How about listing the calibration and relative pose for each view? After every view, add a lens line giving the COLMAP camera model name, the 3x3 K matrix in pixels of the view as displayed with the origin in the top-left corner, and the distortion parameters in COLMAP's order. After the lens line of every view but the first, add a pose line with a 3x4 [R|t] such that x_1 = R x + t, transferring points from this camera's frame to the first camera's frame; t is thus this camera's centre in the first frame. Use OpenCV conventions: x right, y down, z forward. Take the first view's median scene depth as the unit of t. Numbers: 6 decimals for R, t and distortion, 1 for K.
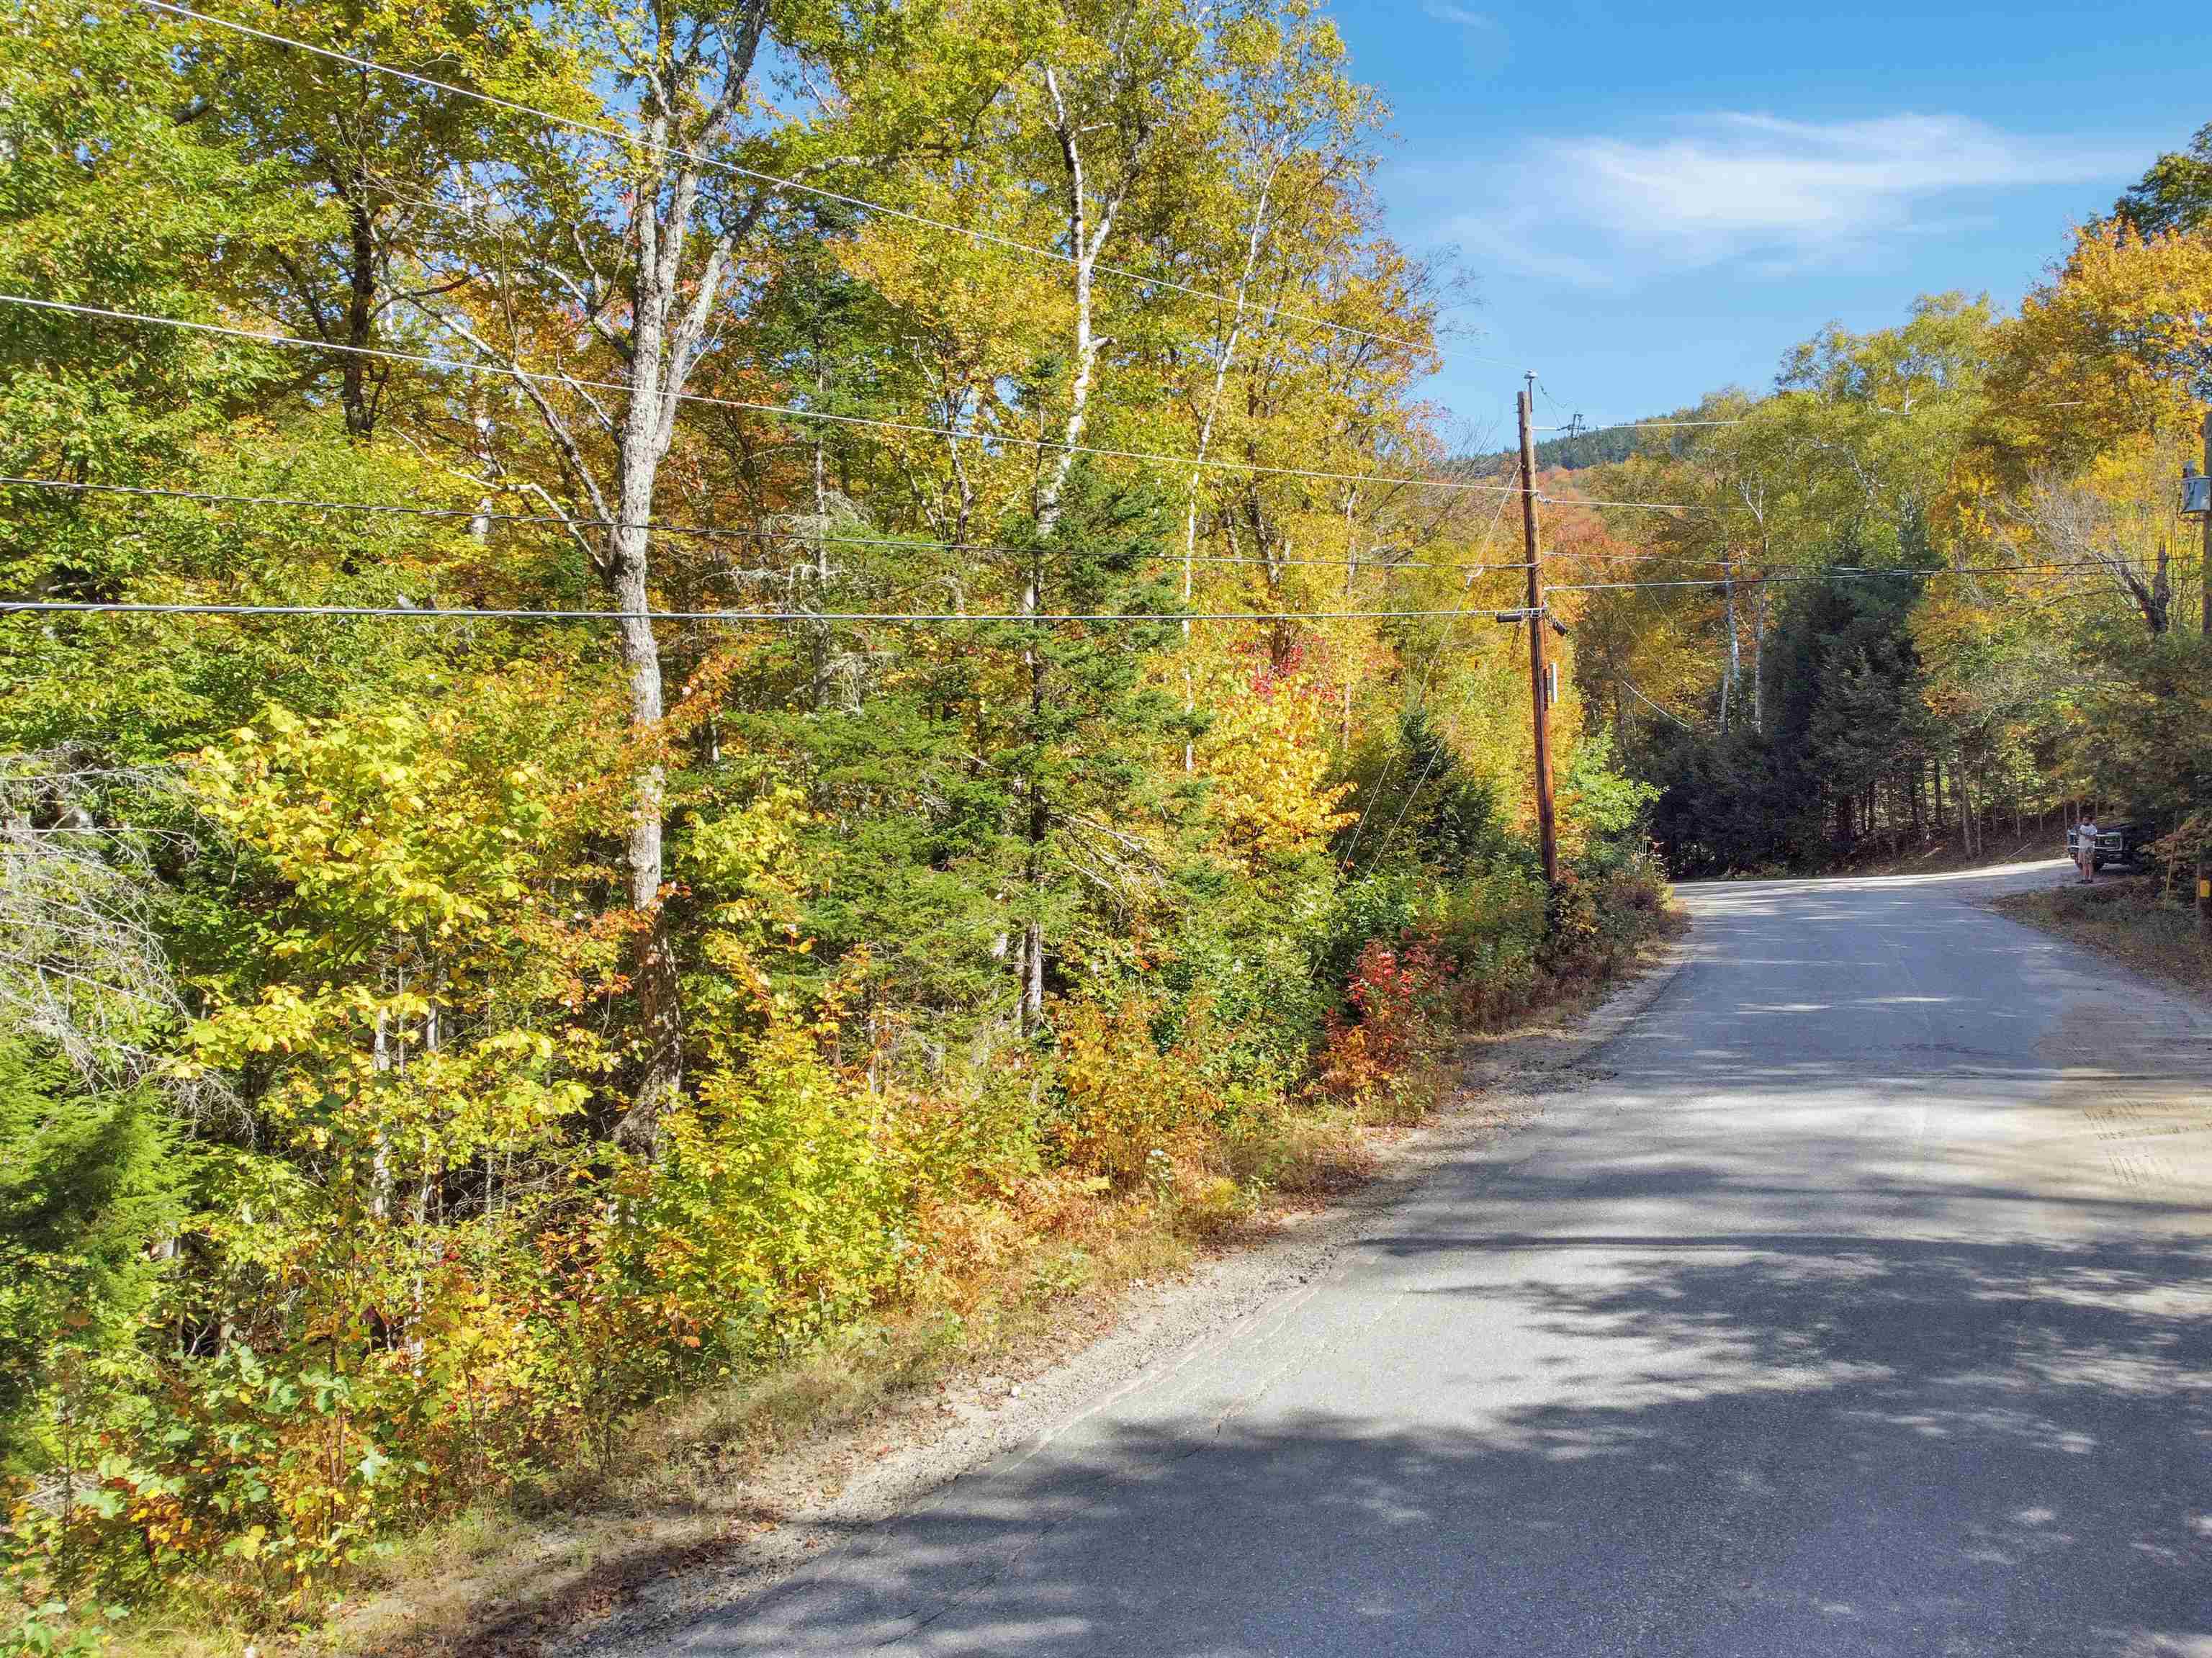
lens RADIAL K [[1672.1, 0, 1099.7], [0, 1672.1, 833.5], [0, 0, 1]] dist [0.006982, -0.012303]
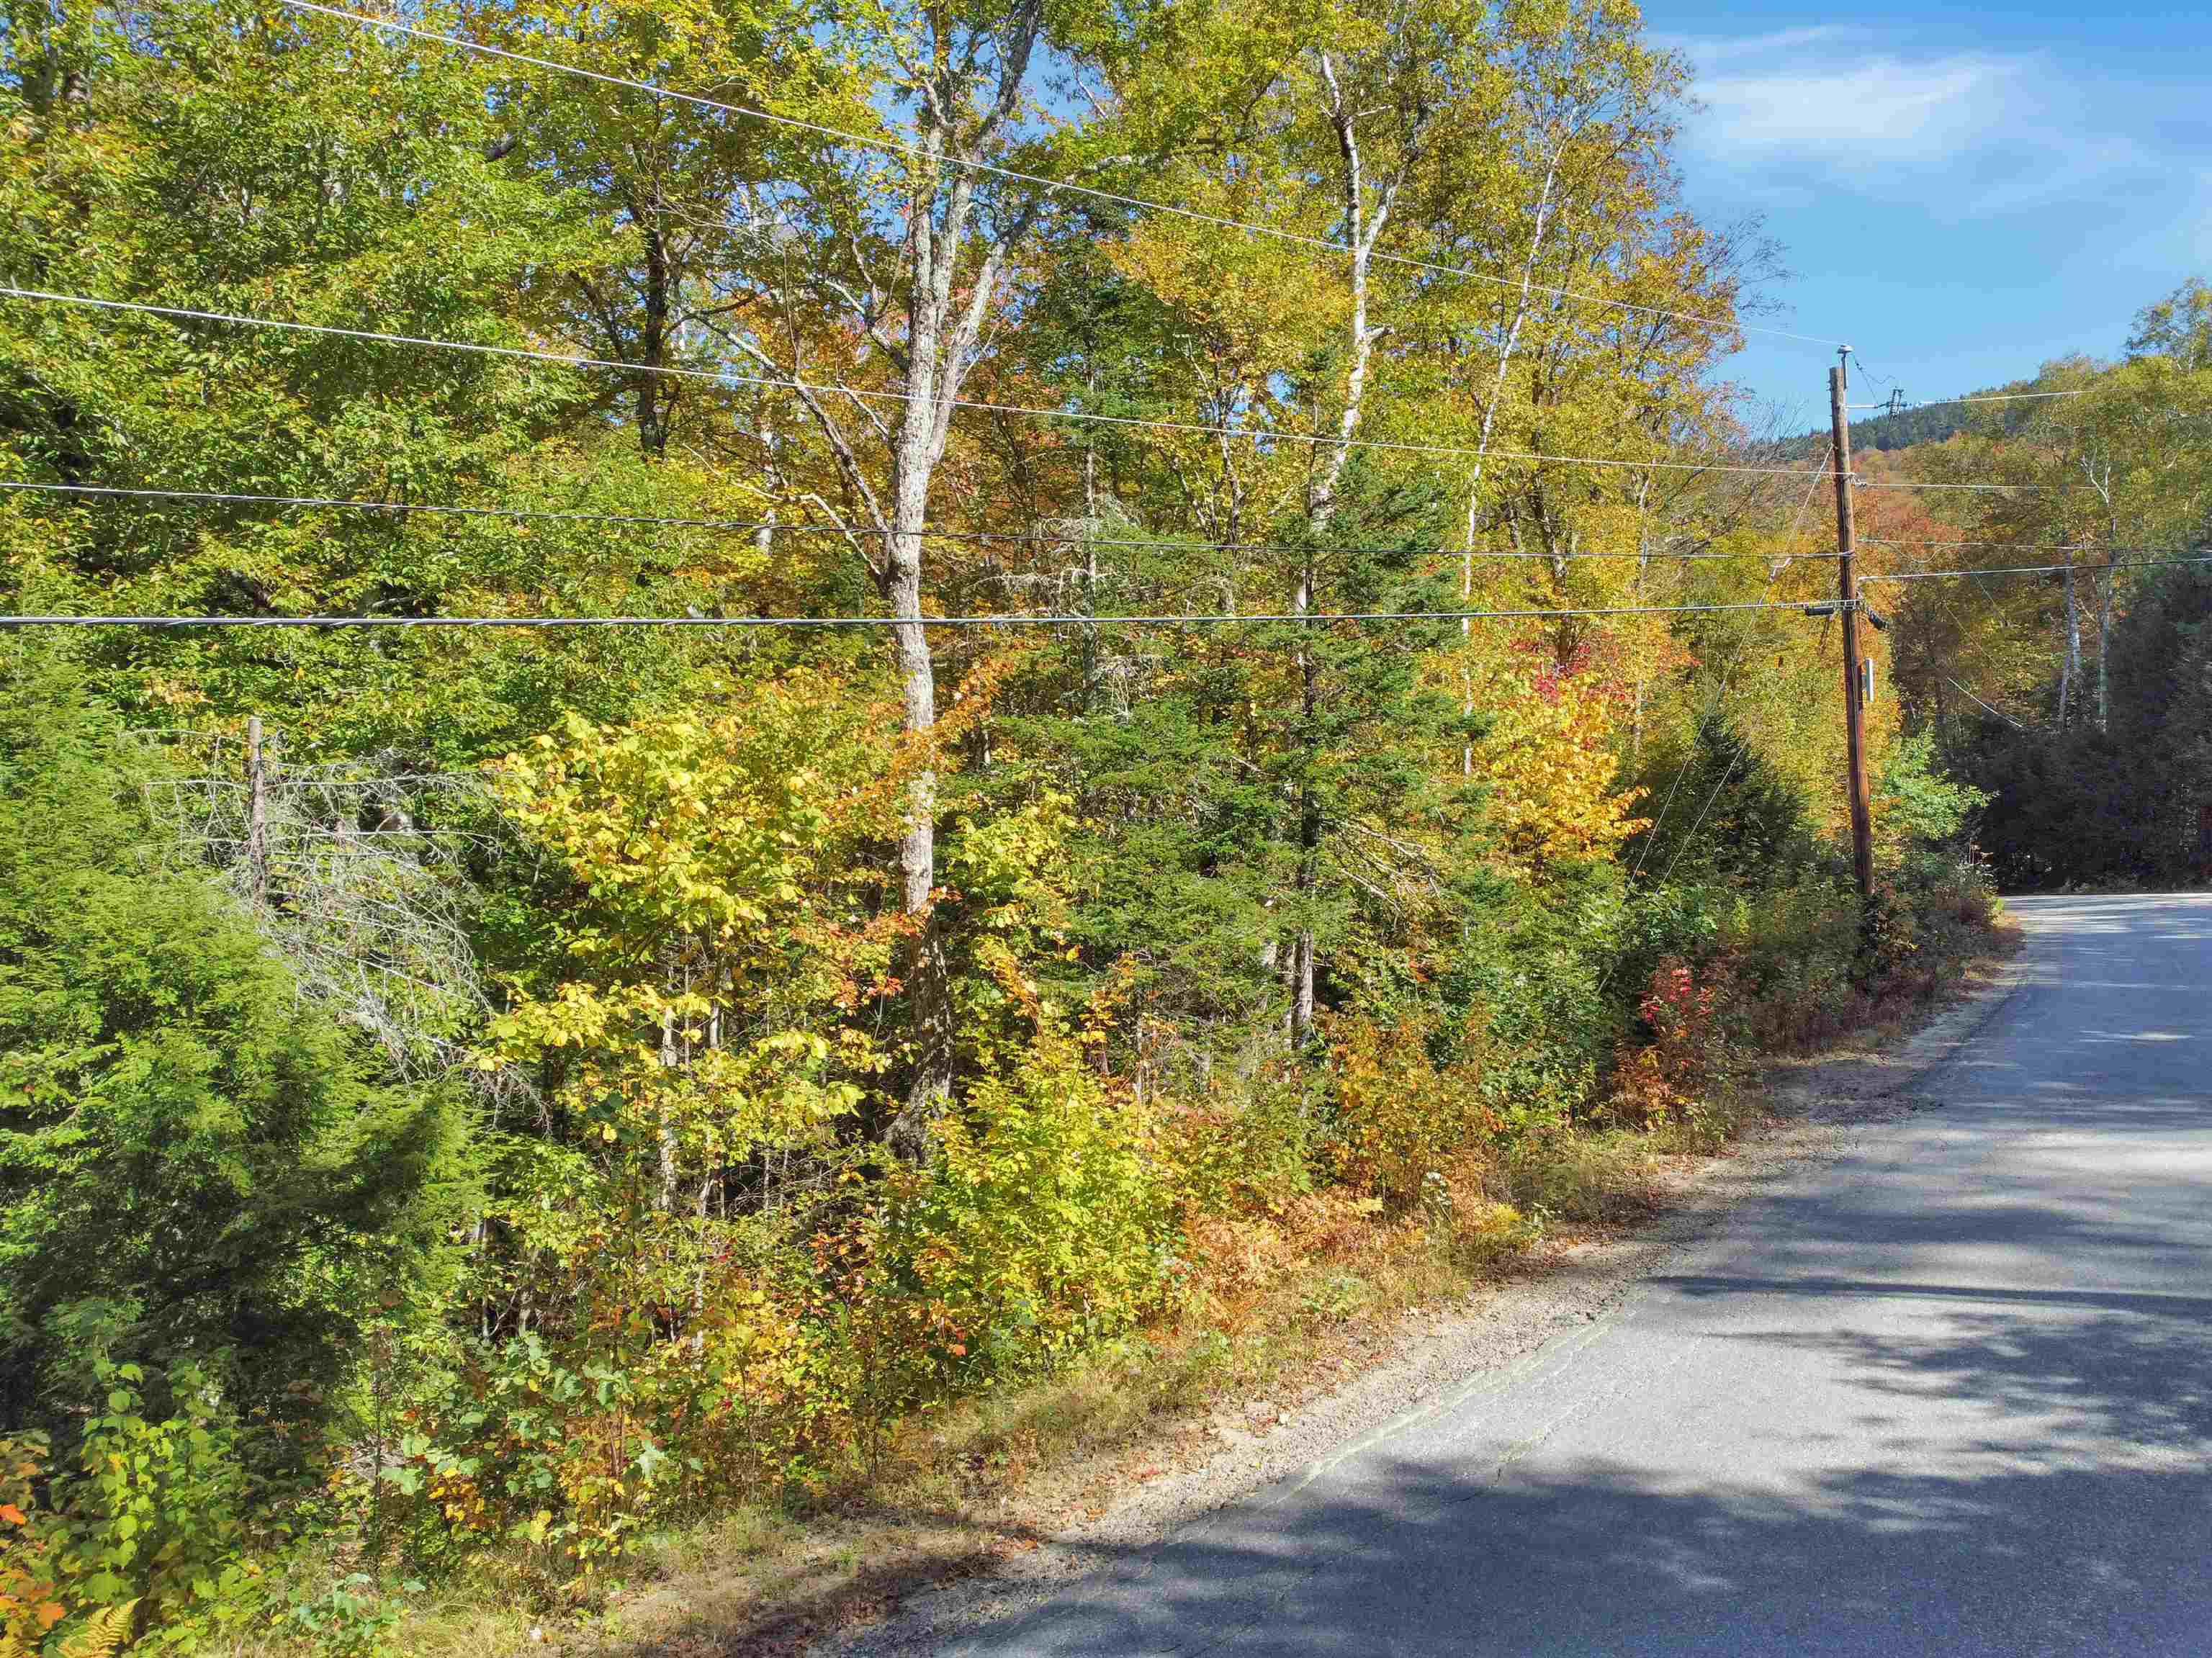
lens RADIAL K [[1688.1, 0, 1103.2], [0, 1688.1, 833.8], [0, 0, 1]] dist [0.001445, -0.008524]
pose [[0.987522, 0.005071, -0.157399, -0.000956], [-0.005359, 0.999985, -0.001400, -0.001613], [0.157390, 0.002226, 0.987534, 0.013372]]
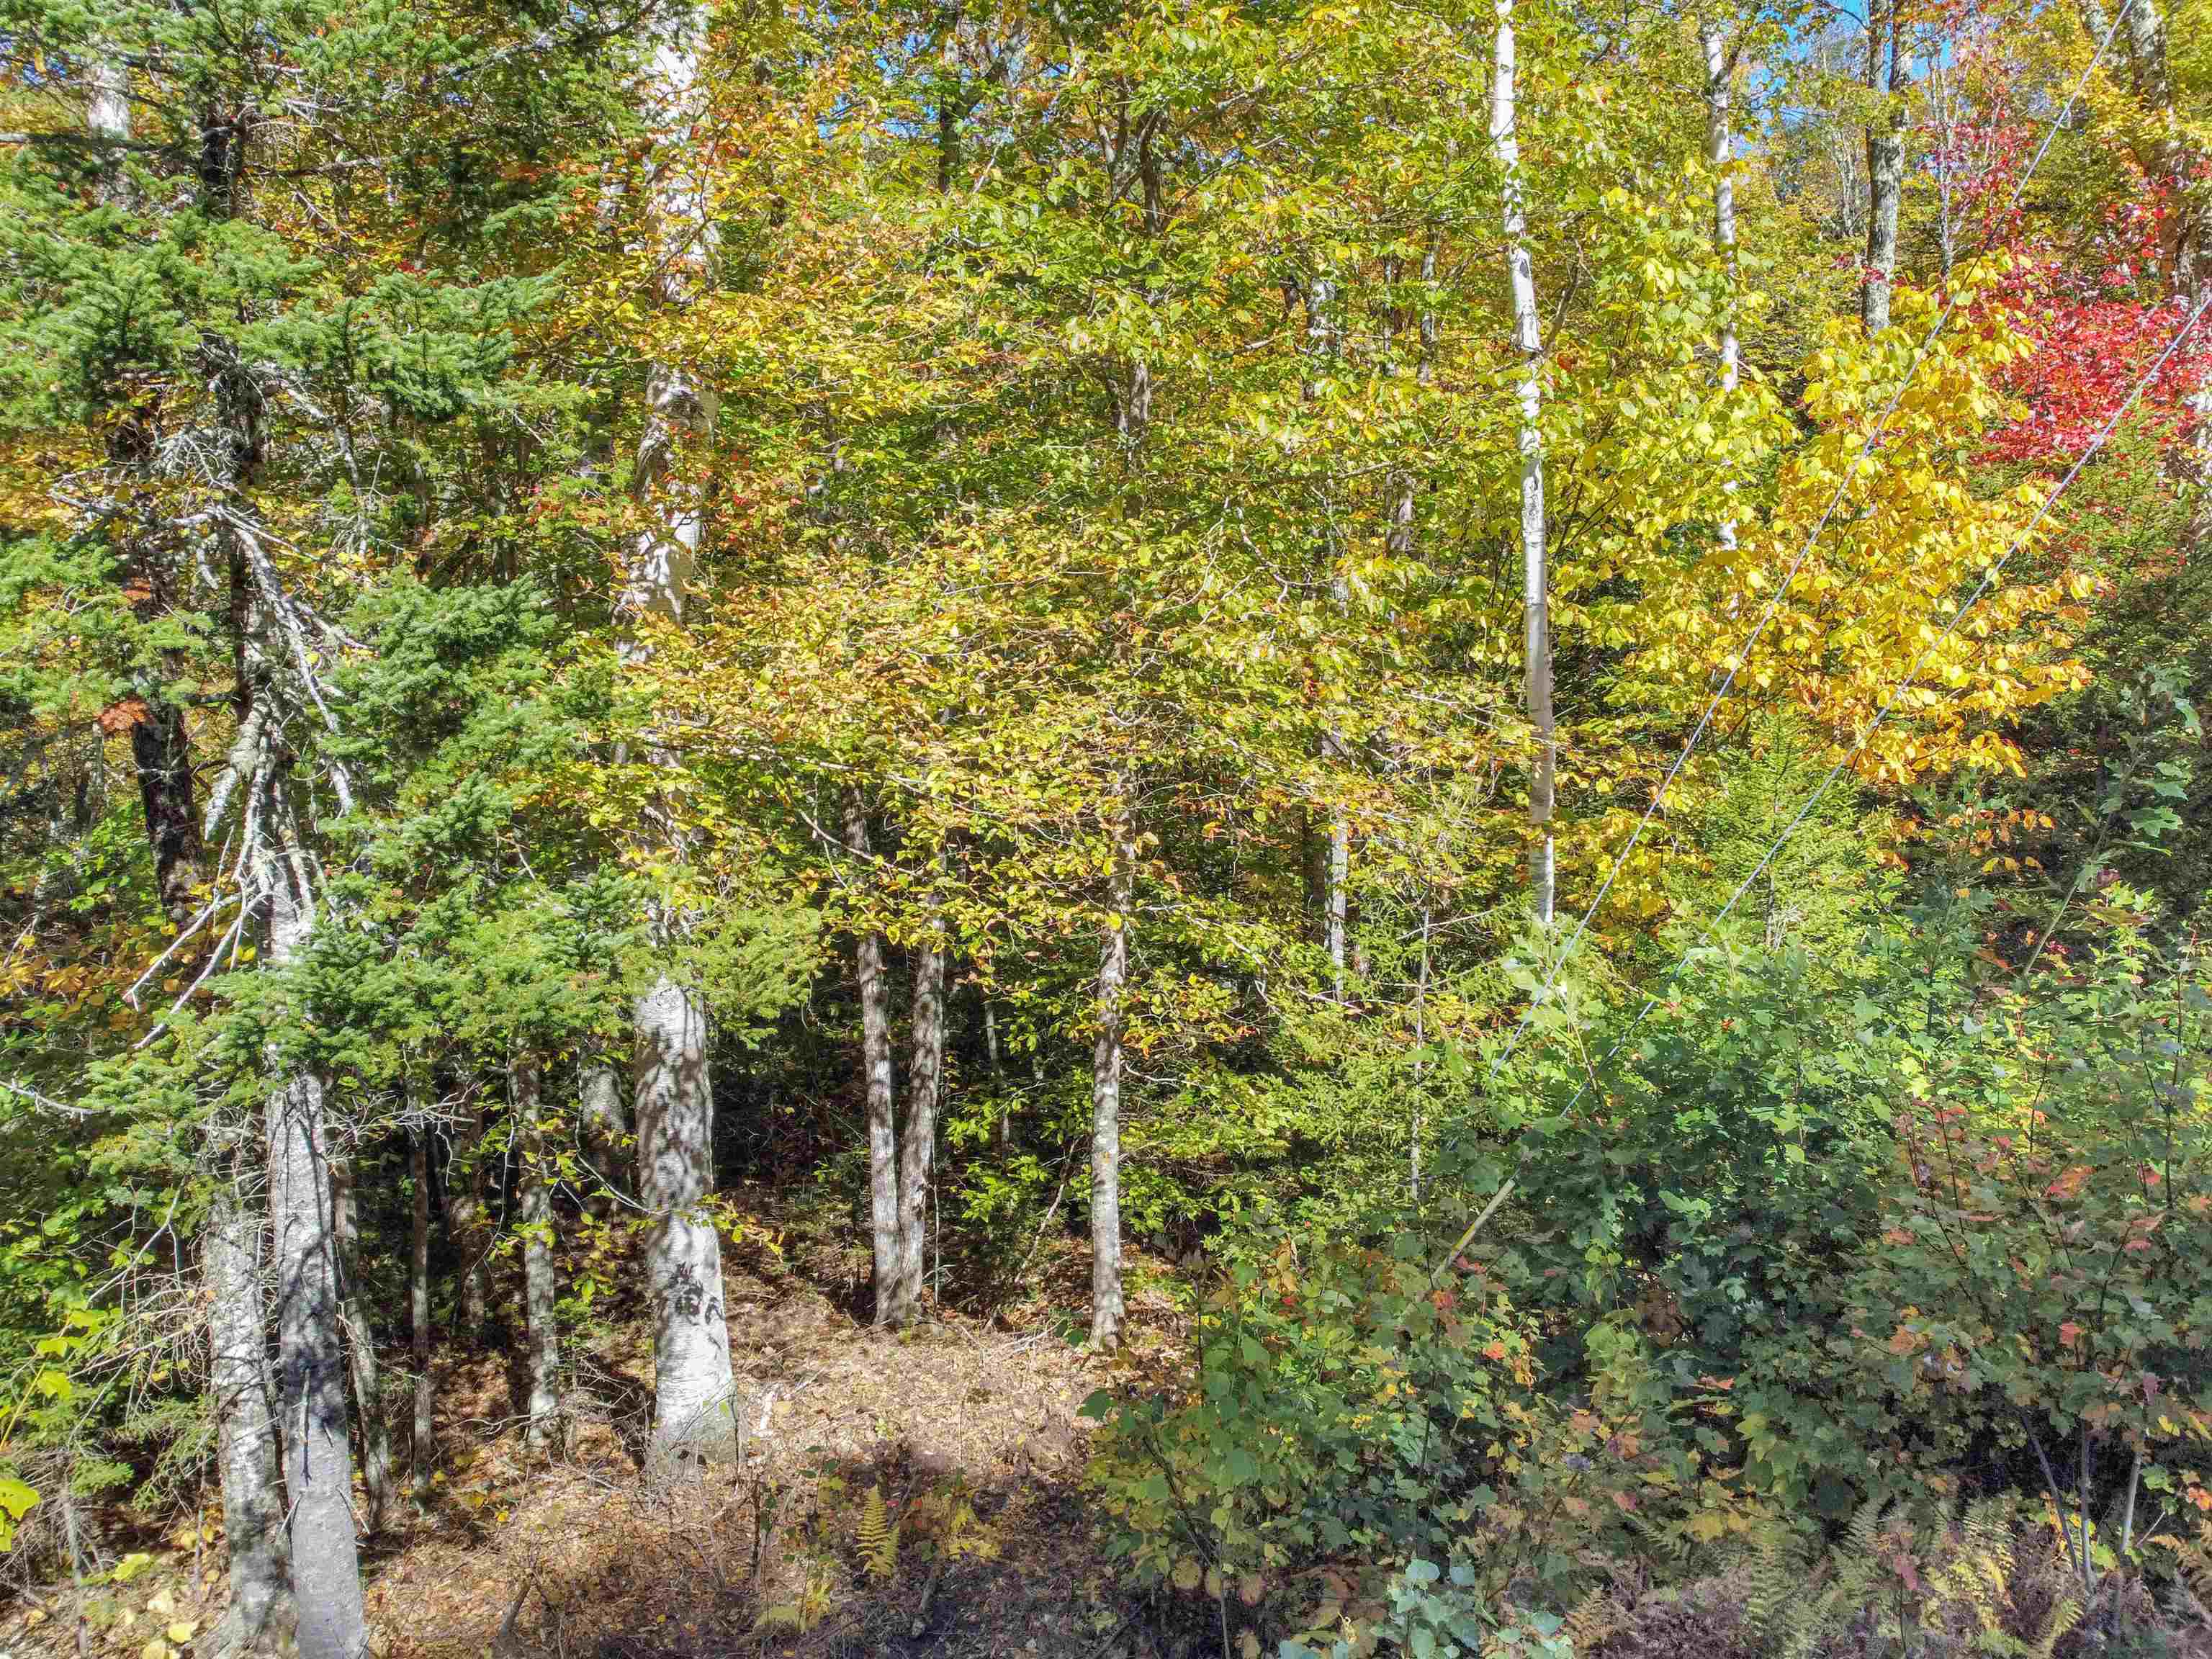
lens RADIAL K [[1656.6, 0, 1106.0], [0, 1656.6, 829.5], [0, 0, 1]] dist [-0.001754, -0.007949]
pose [[0.752995, 0.079996, -0.653145, 0.280621], [-0.003426, 0.993046, 0.117677, -0.019825], [0.658017, -0.086373, 0.748033, 0.797034]]
